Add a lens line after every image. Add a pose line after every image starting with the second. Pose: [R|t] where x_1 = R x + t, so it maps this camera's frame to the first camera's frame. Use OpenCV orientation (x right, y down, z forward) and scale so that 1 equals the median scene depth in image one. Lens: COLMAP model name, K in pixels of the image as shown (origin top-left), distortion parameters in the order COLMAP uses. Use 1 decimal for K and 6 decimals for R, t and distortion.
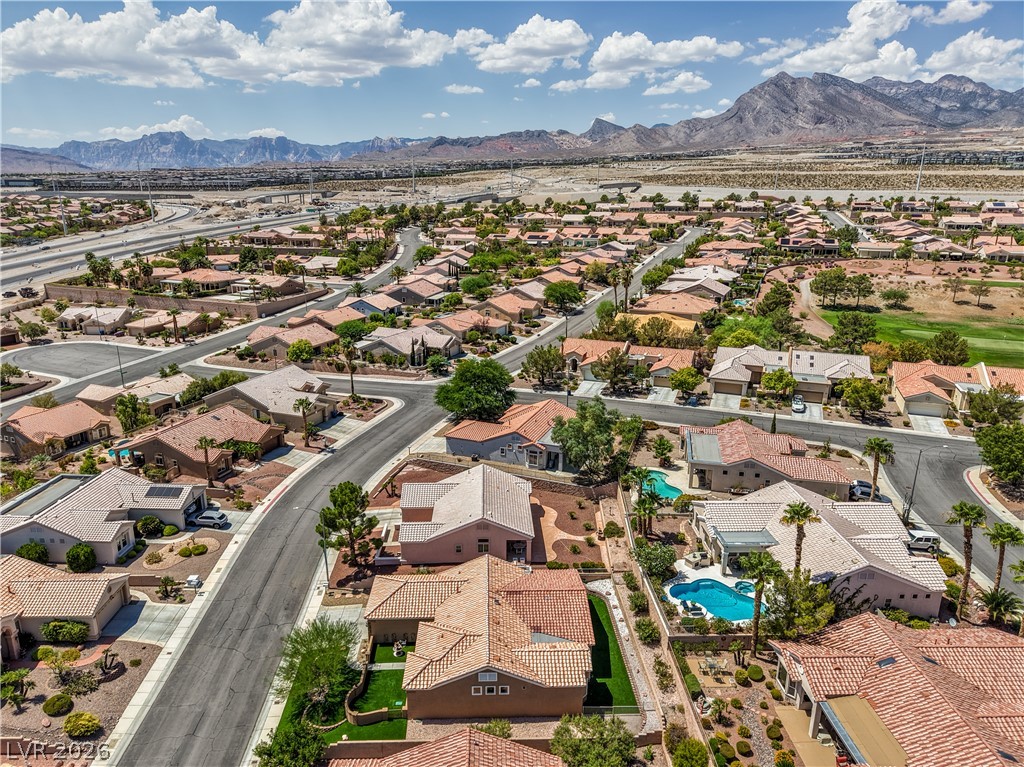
lens RADIAL K [[672.2, 0, 506.9], [0, 672.2, 404.9], [0, 0, 1]] dist [0.004987, -0.002567]
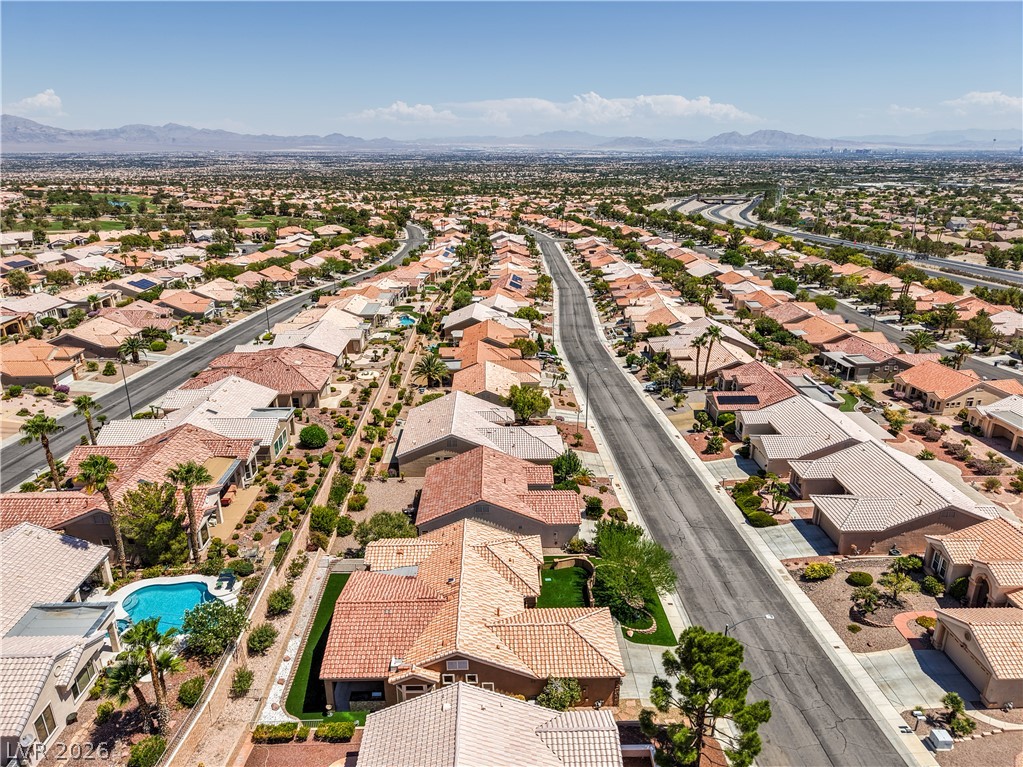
lens RADIAL K [[671.5, 0, 506.4], [0, 671.5, 404.9], [0, 0, 1]] dist [0.004987, -0.002567]
pose [[-0.999932, -0.004386, 0.010815, -0.057958], [0.003378, 0.778257, 0.627937, -0.255812], [-0.011171, 0.627930, -0.778189, 0.936905]]
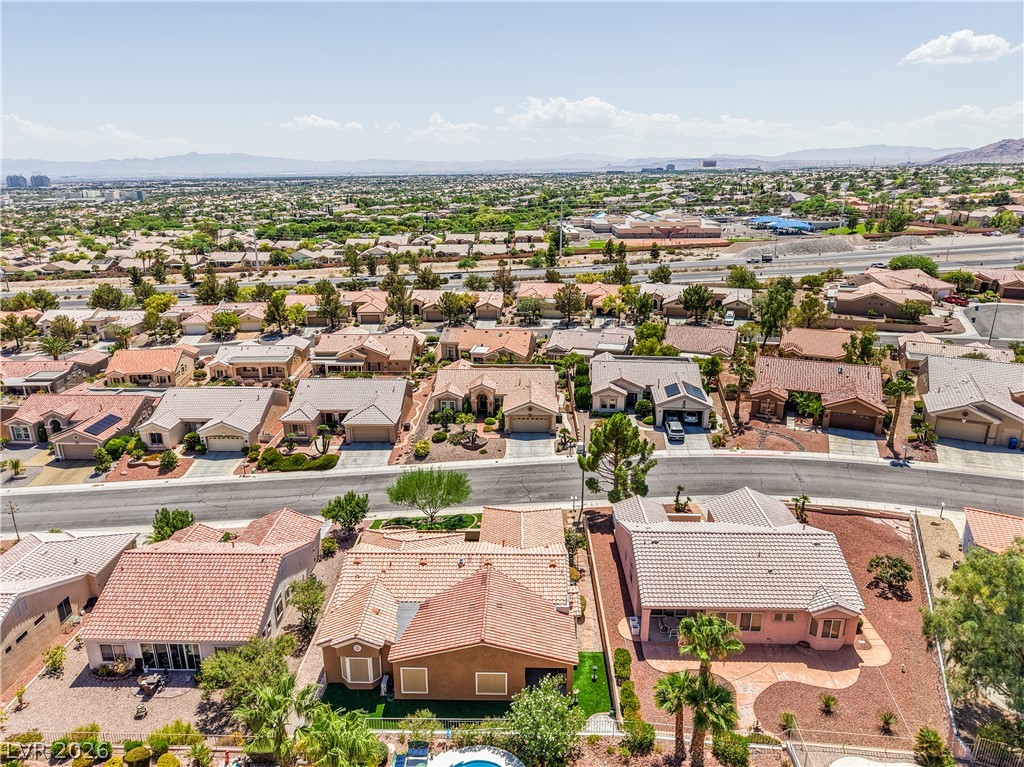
lens RADIAL K [[669.5, 0, 501.2], [0, 669.5, 387.0], [0, 0, 1]] dist [0.059322, -0.074244]
pose [[-0.067413, 0.306778, -0.949391, 0.426115], [-0.298717, 0.901700, 0.312579, -0.103424], [0.951958, 0.304671, 0.030854, 0.589348]]
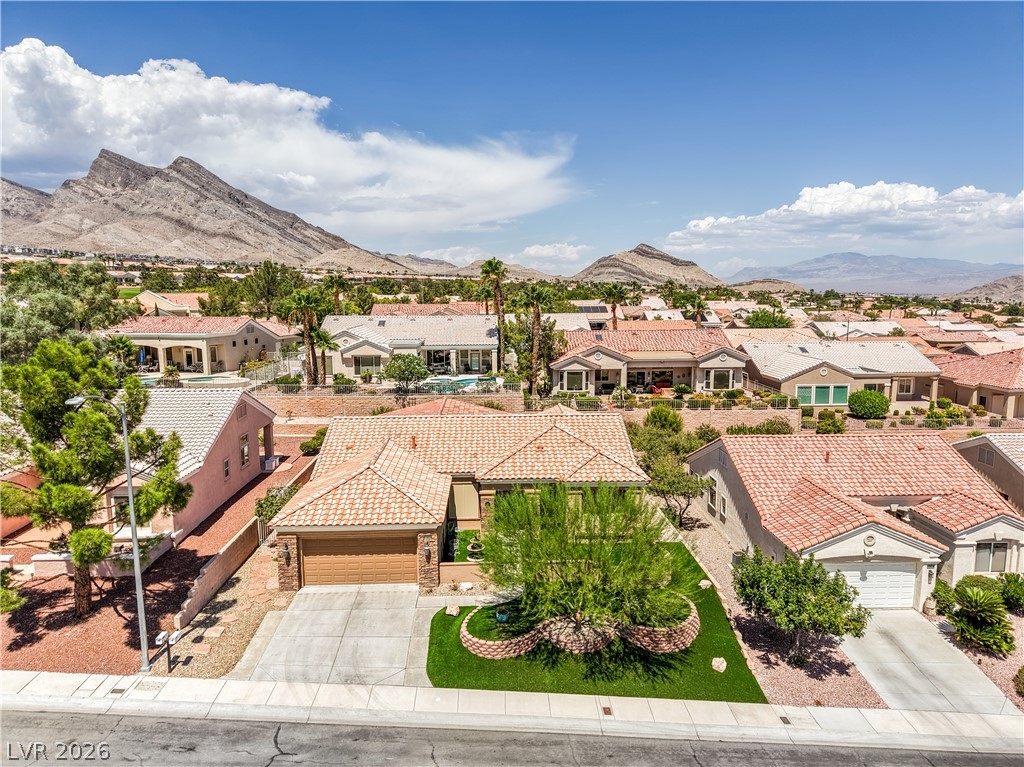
lens RADIAL K [[684.0, 0, 509.2], [0, 684.0, 378.8], [0, 0, 1]] dist [0.043650, -0.042389]
pose [[-0.000523, -0.137734, 0.990469, -0.412764], [0.314485, 0.940193, 0.130909, 0.115440], [-0.949262, 0.311556, 0.042824, 0.572439]]
